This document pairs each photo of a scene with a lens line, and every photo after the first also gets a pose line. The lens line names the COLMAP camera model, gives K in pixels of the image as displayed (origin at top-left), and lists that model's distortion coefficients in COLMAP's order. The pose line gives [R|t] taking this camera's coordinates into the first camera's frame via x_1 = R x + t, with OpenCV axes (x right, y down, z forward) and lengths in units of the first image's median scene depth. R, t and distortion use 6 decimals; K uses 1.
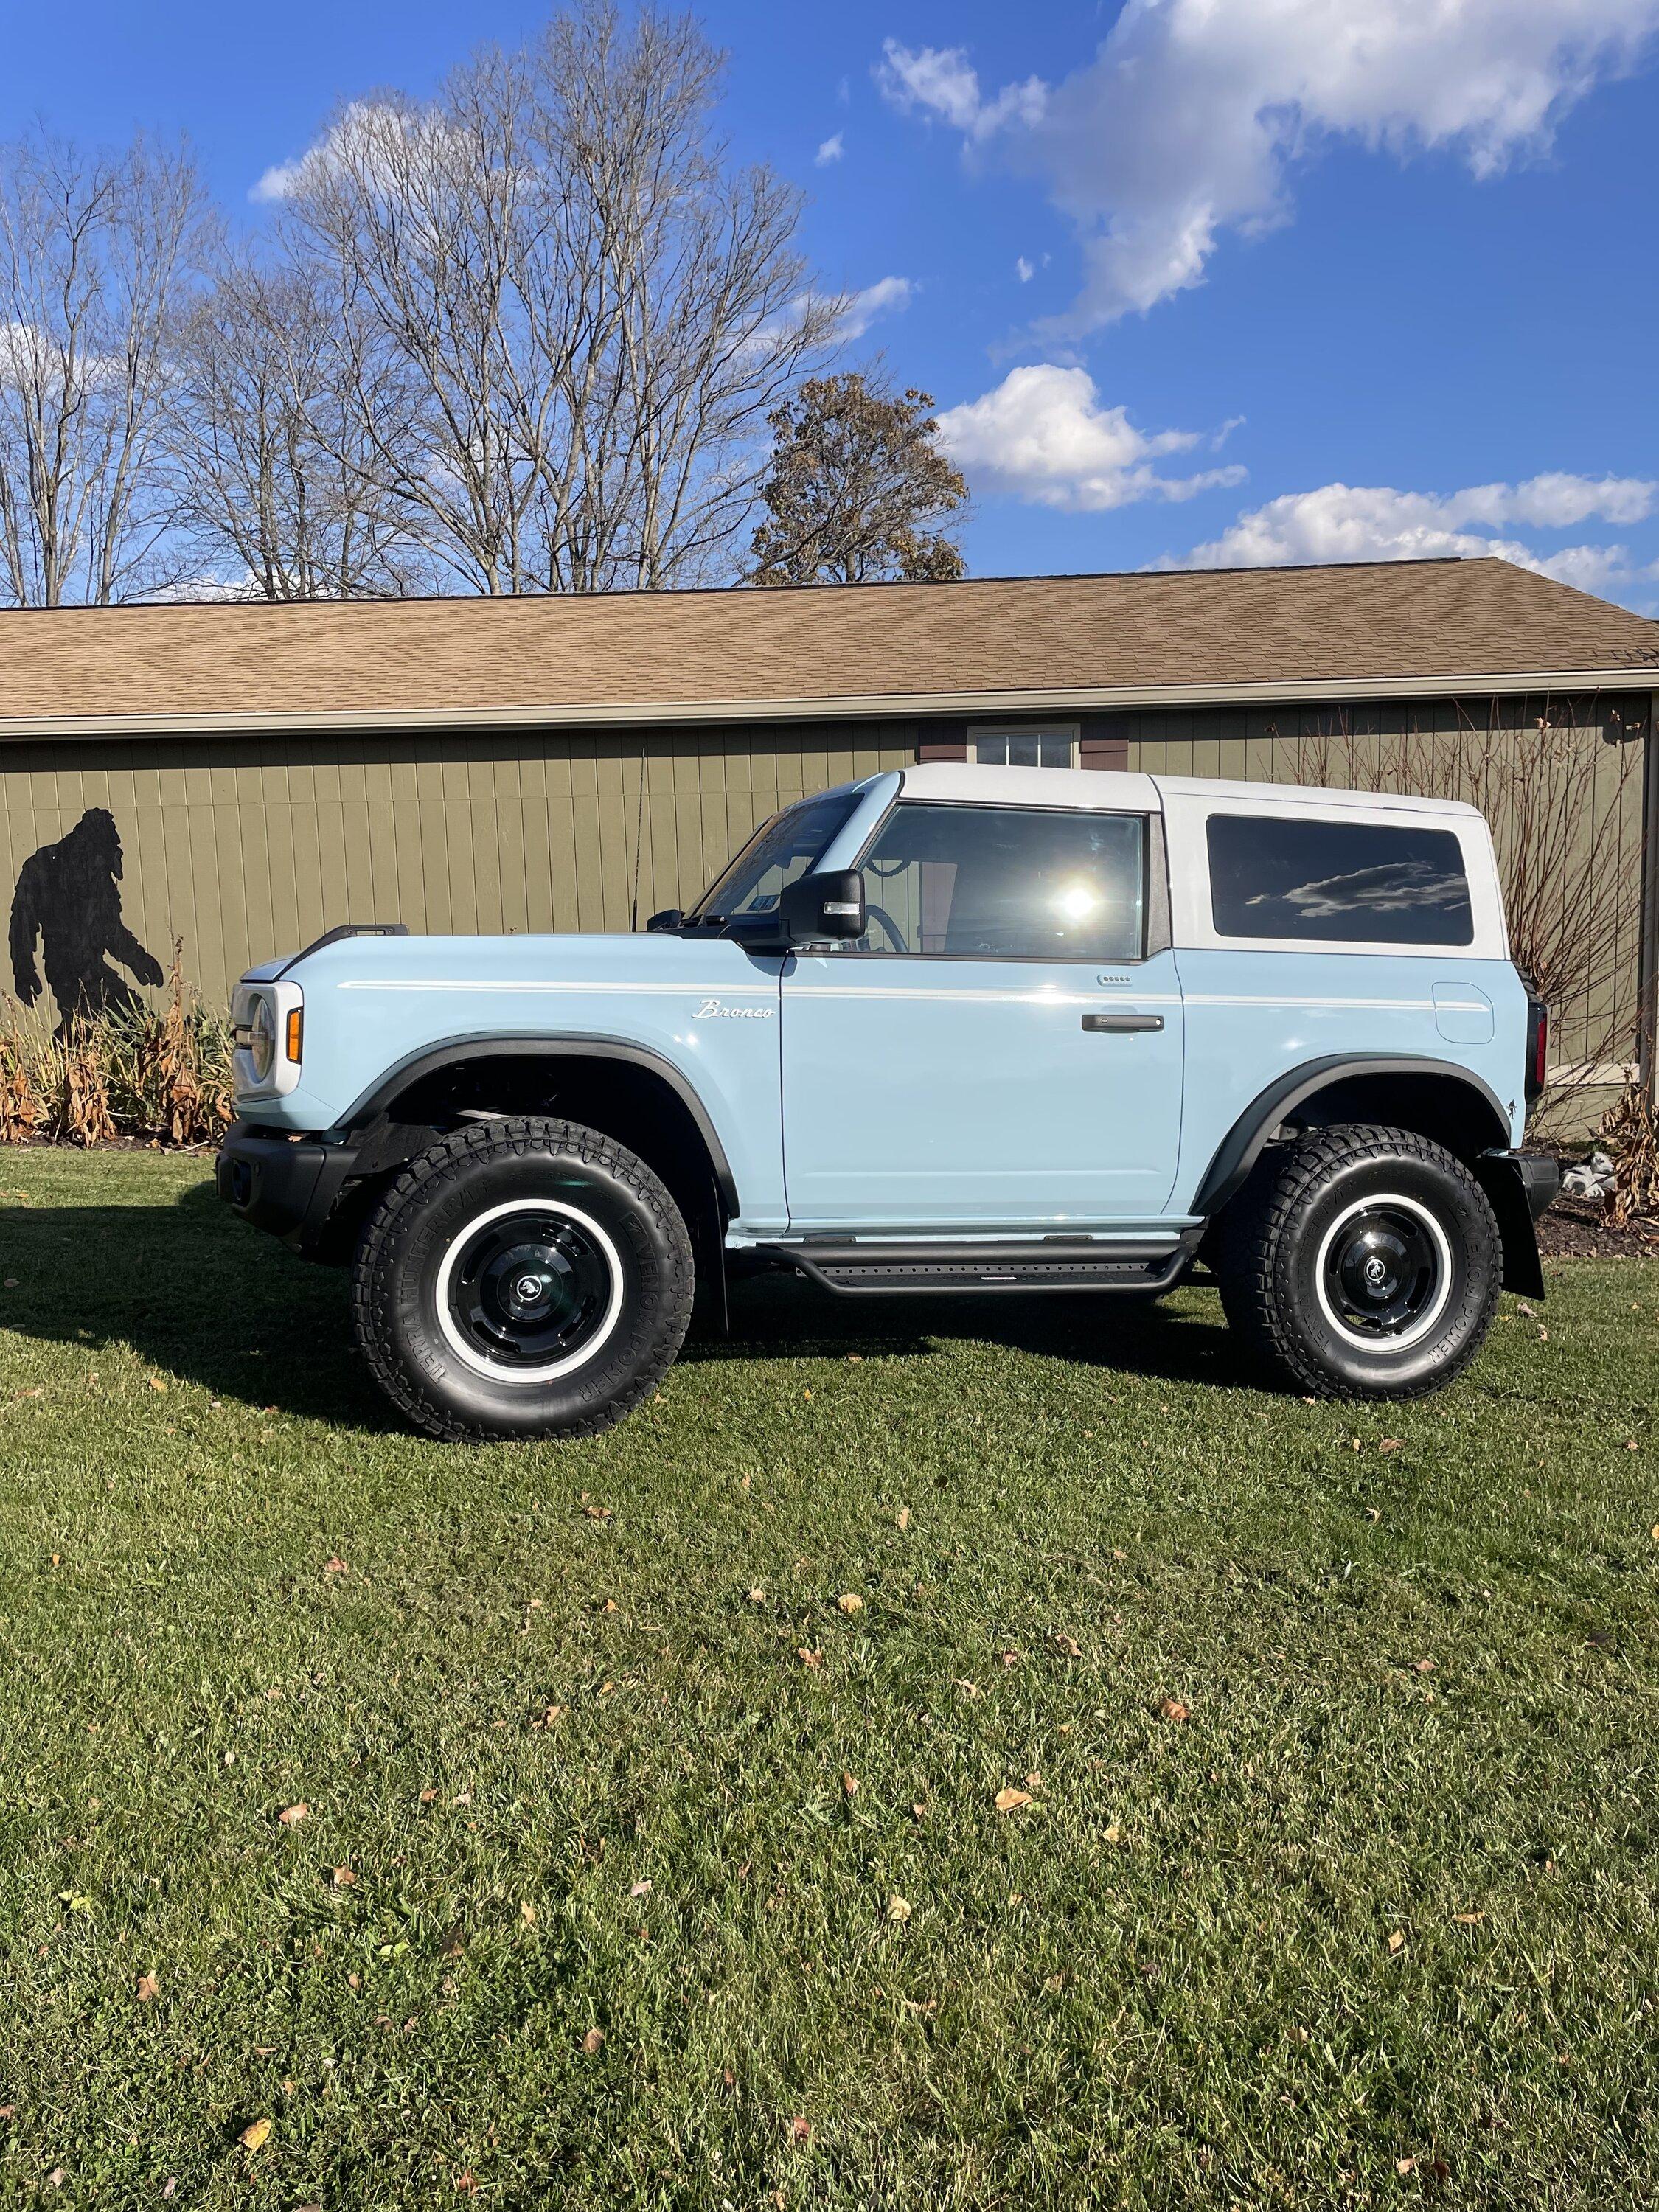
lens RADIAL K [[1660.8, 0, 826.3], [0, 1660.8, 1090.2], [0, 0, 1]] dist [0.090296, -0.115448]
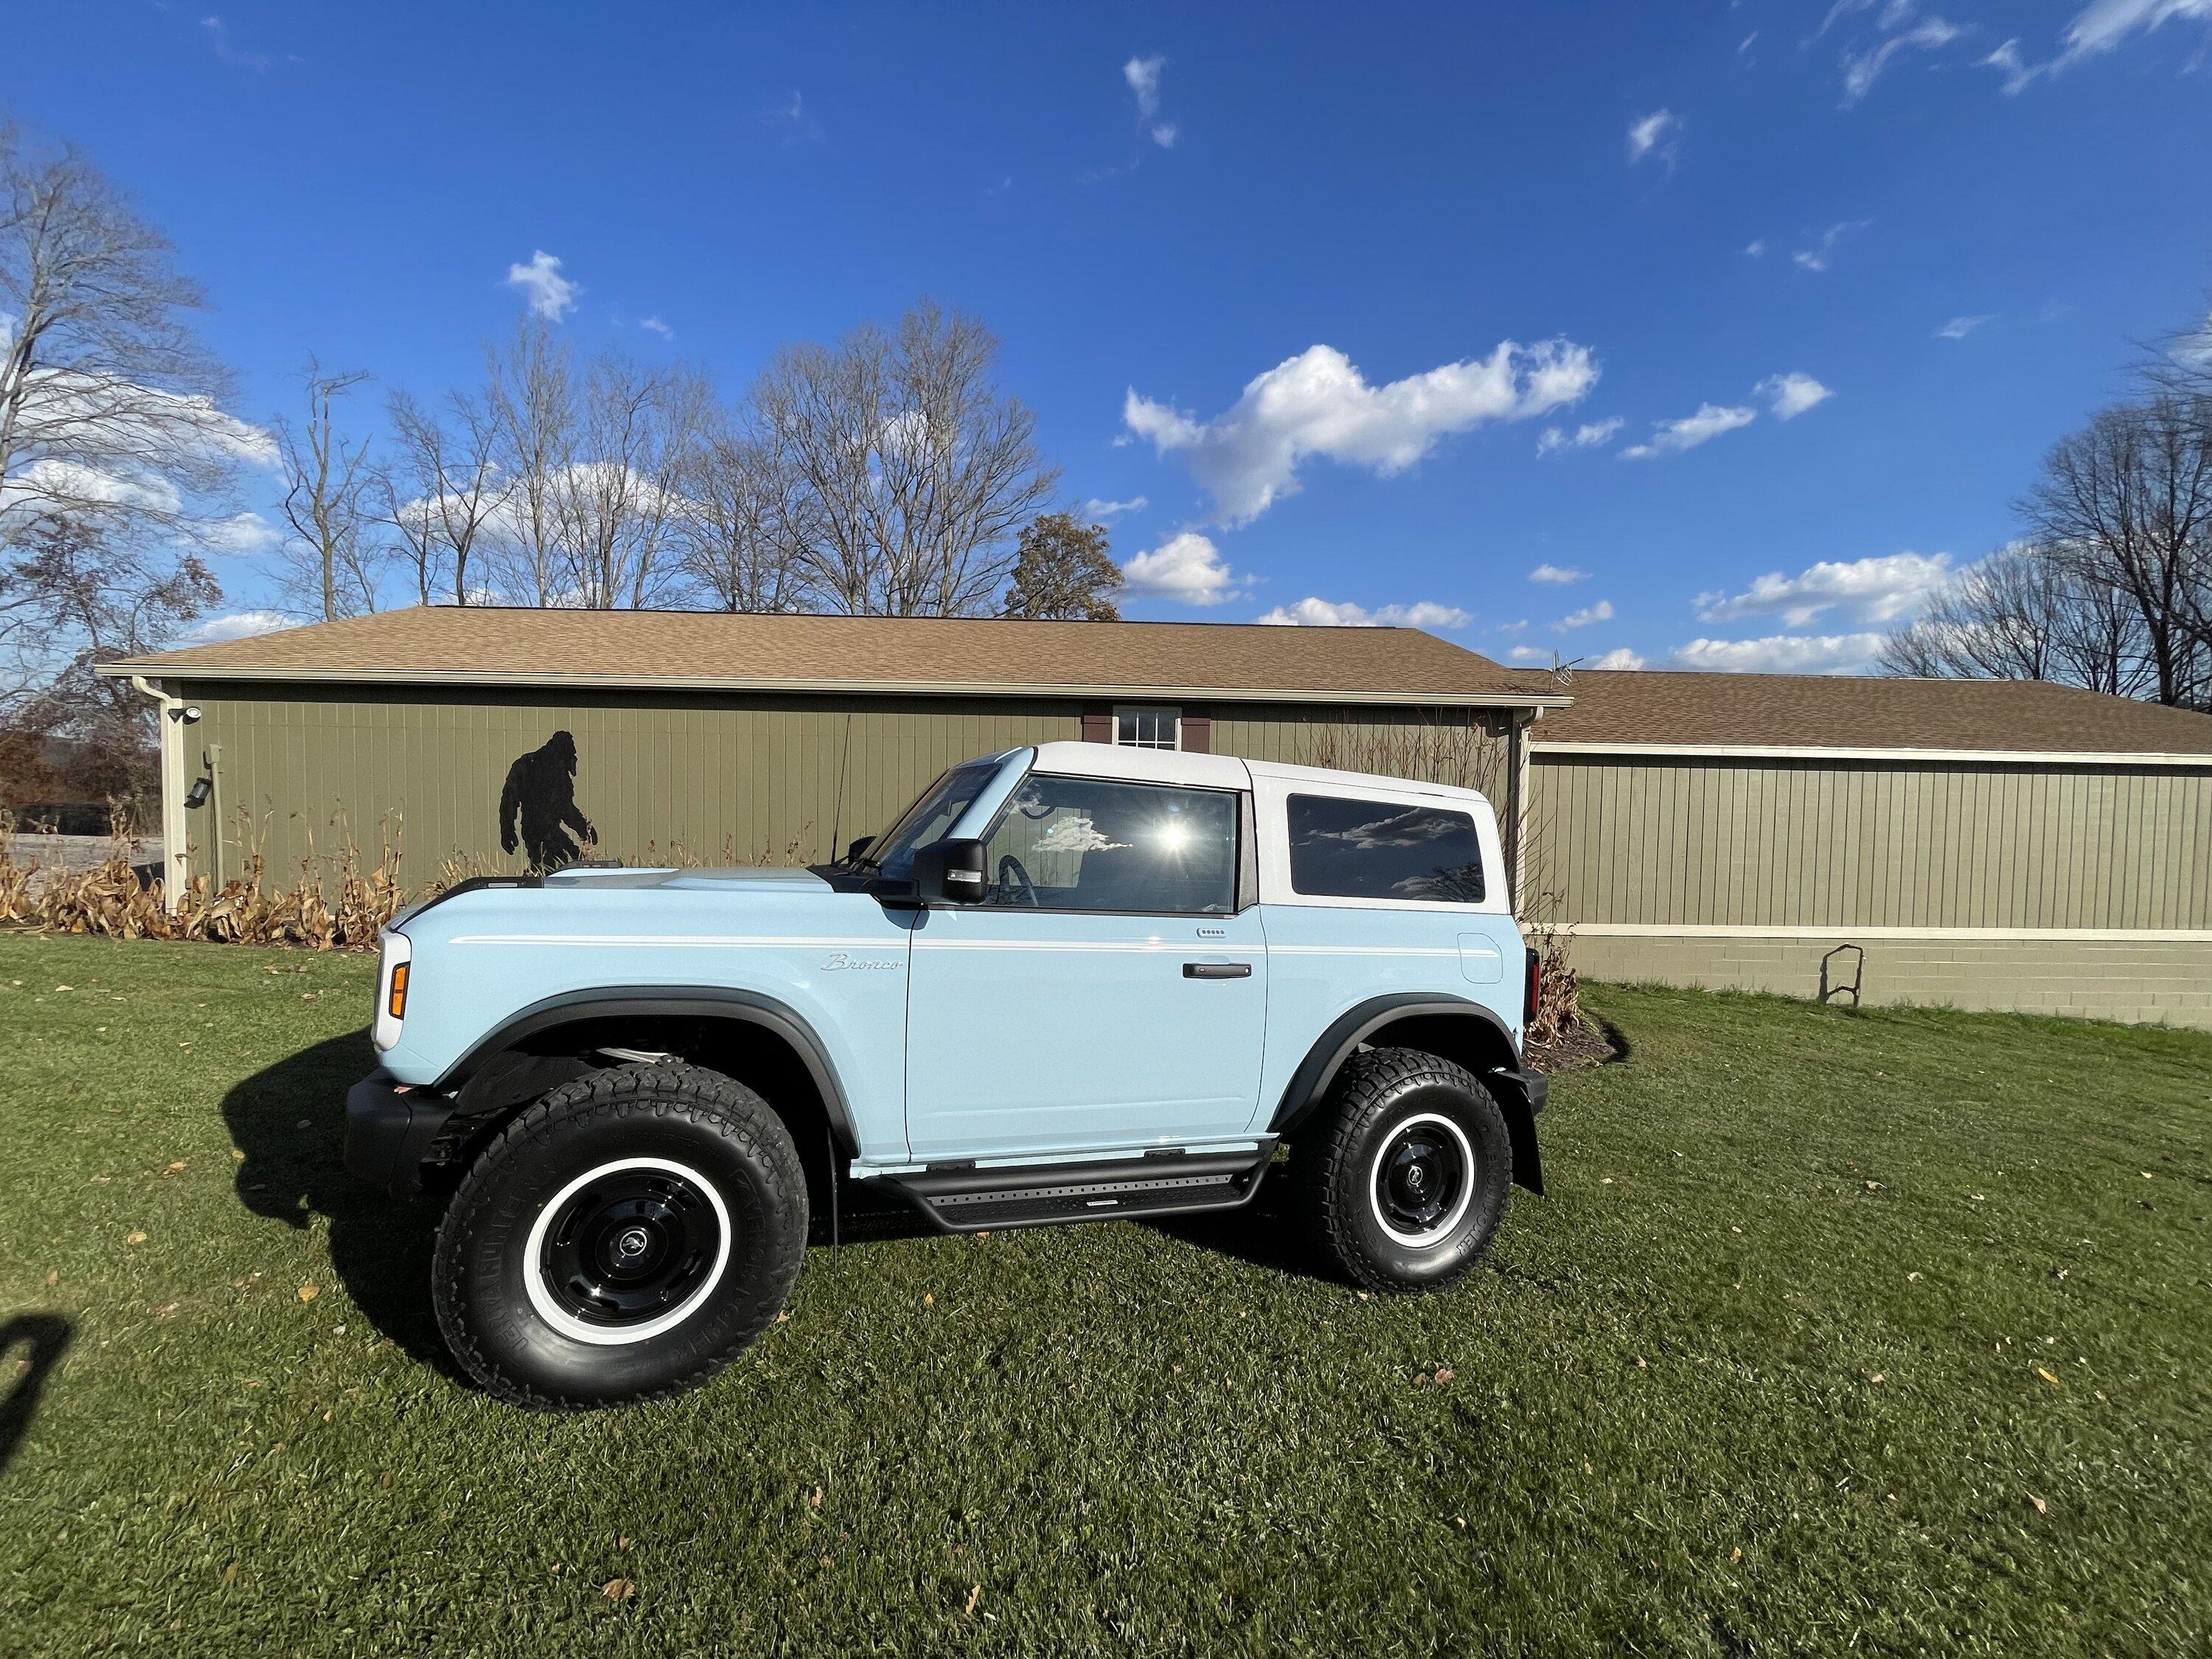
lens RADIAL K [[891.0, 0, 1106.1], [0, 891.0, 826.0], [0, 0, 1]] dist [-0.004187, 0.000217]
pose [[0.996576, 0.041488, 0.071516, 0.049452], [-0.036047, 0.996474, -0.075760, -0.086979], [-0.074407, 0.072923, 0.994558, 0.361020]]
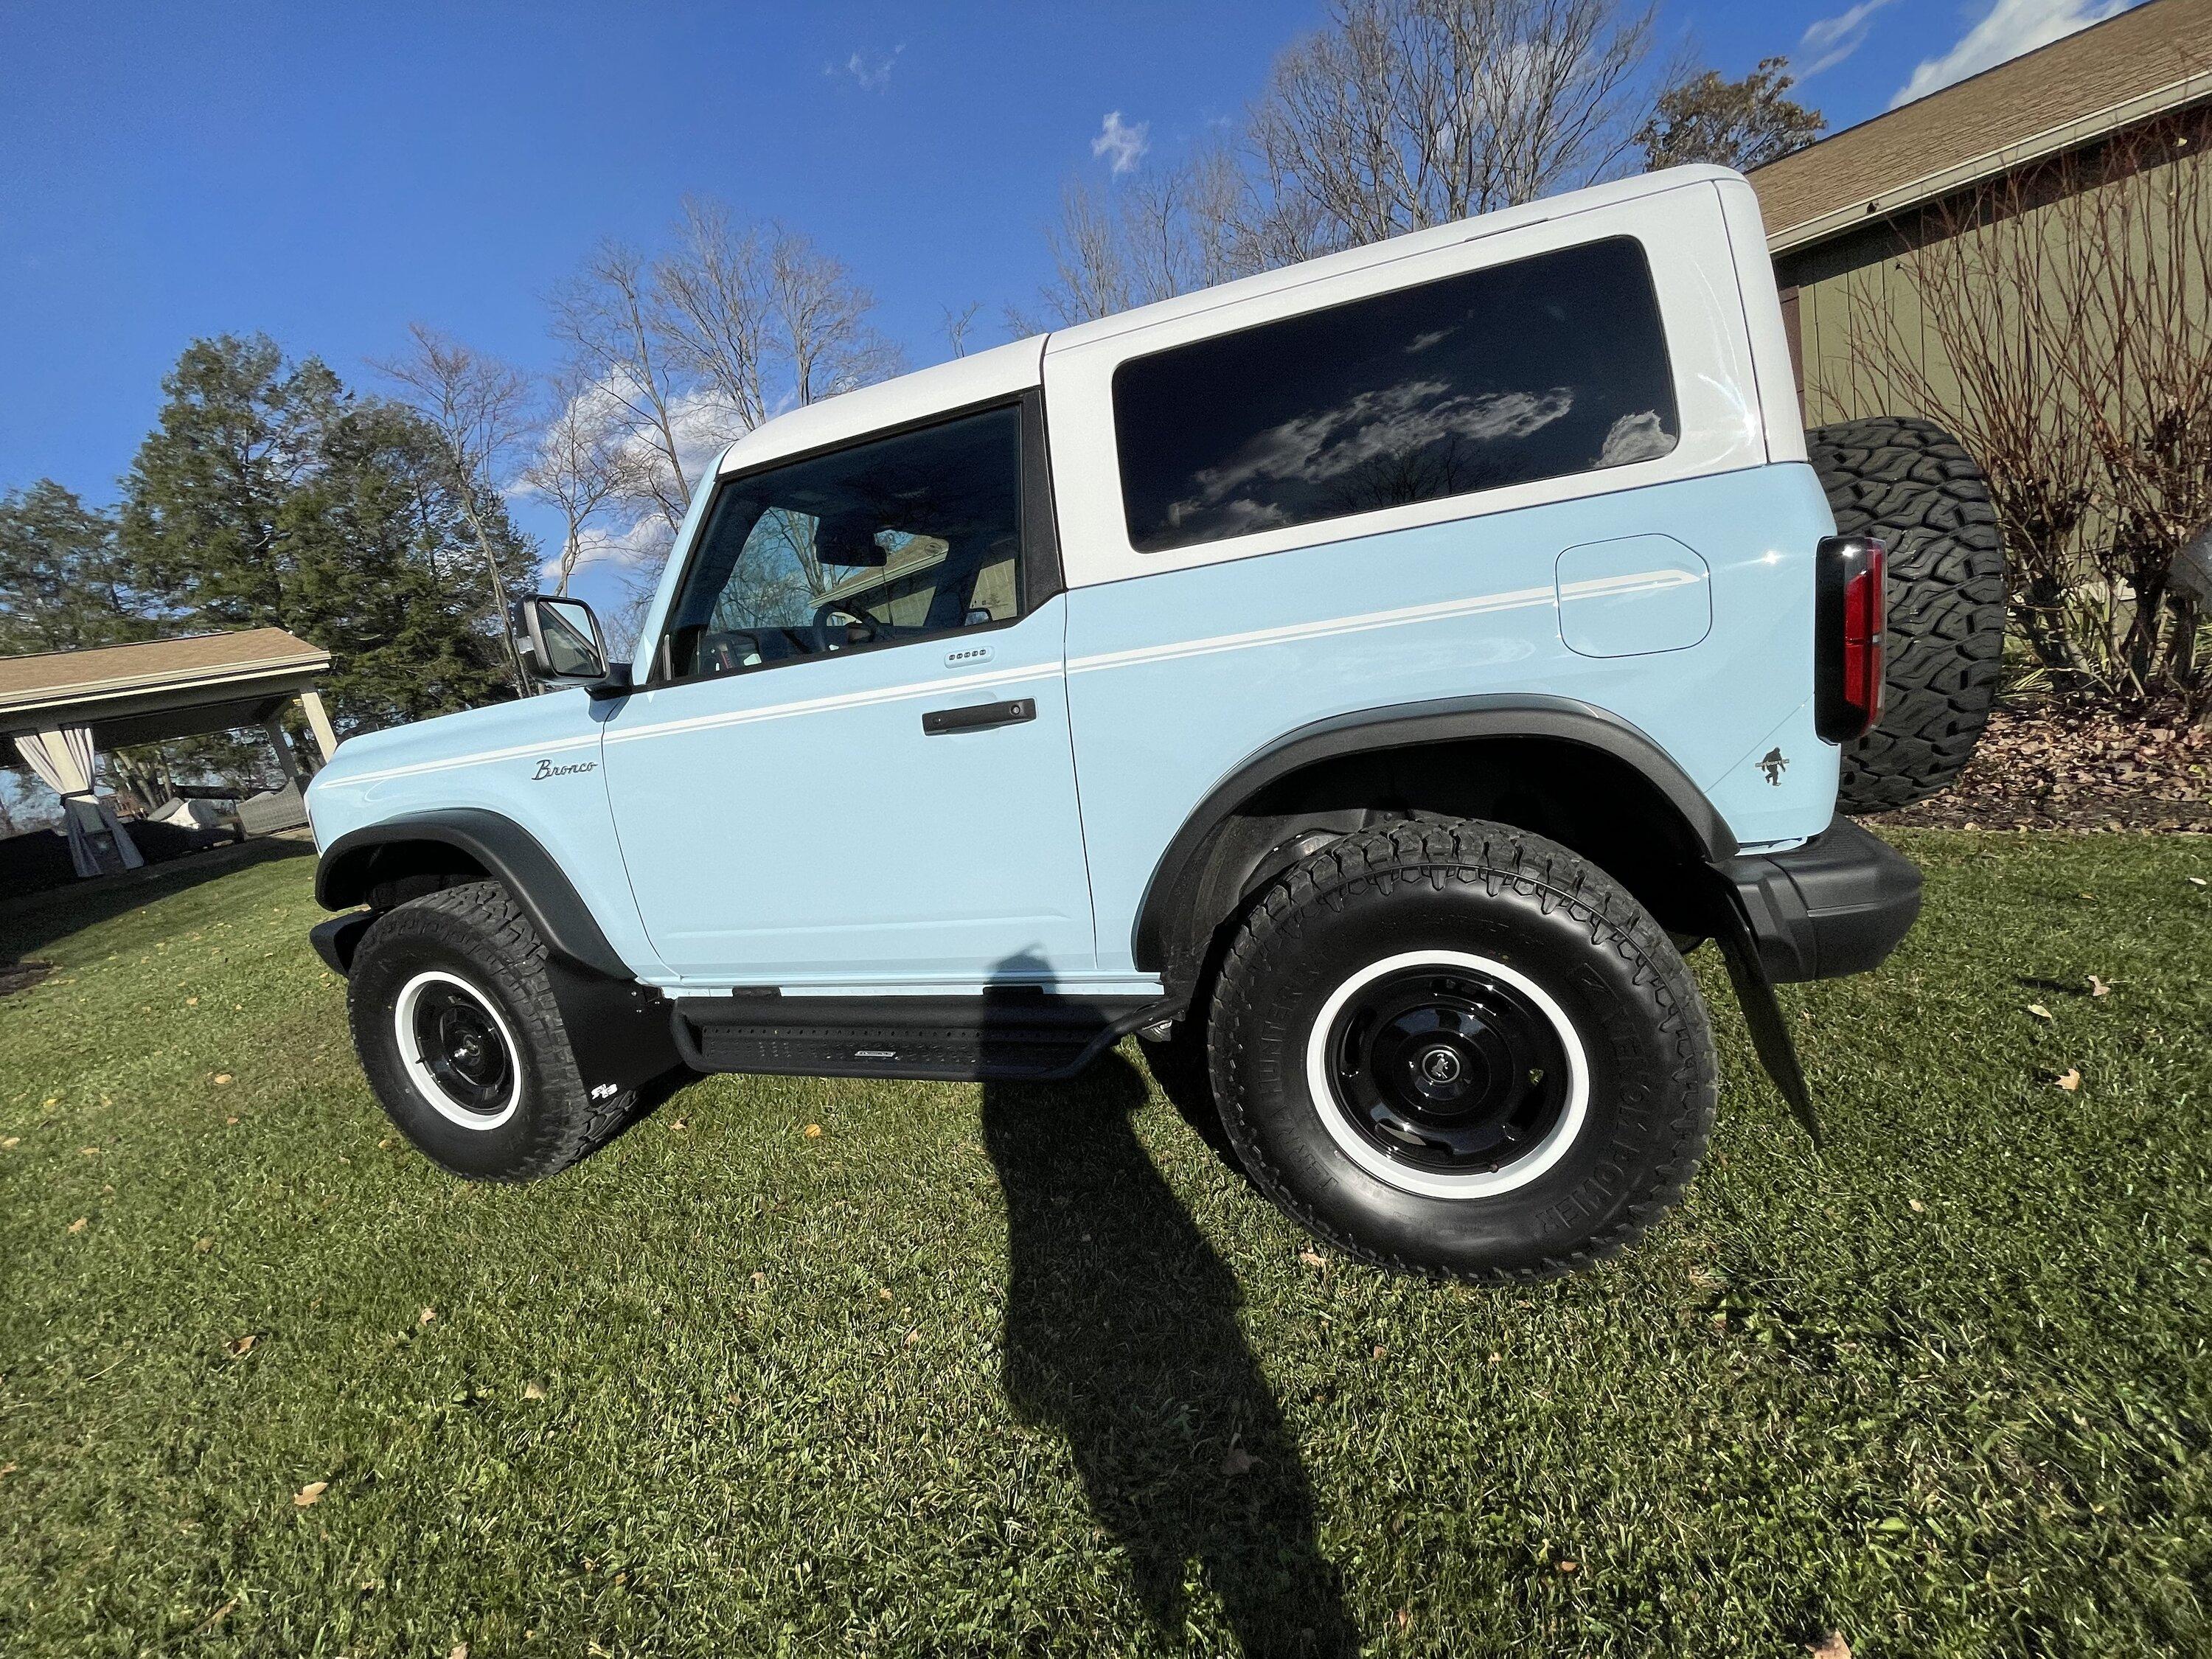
lens RADIAL K [[892.2, 0, 1108.5], [0, 892.2, 832.9], [0, 0, 1]] dist [-0.001958, 0.000109]
pose [[0.792394, -0.026998, -0.609412, 0.430859], [0.134633, 0.982125, 0.131547, -0.032875], [0.594967, -0.186284, 0.781865, 0.694631]]
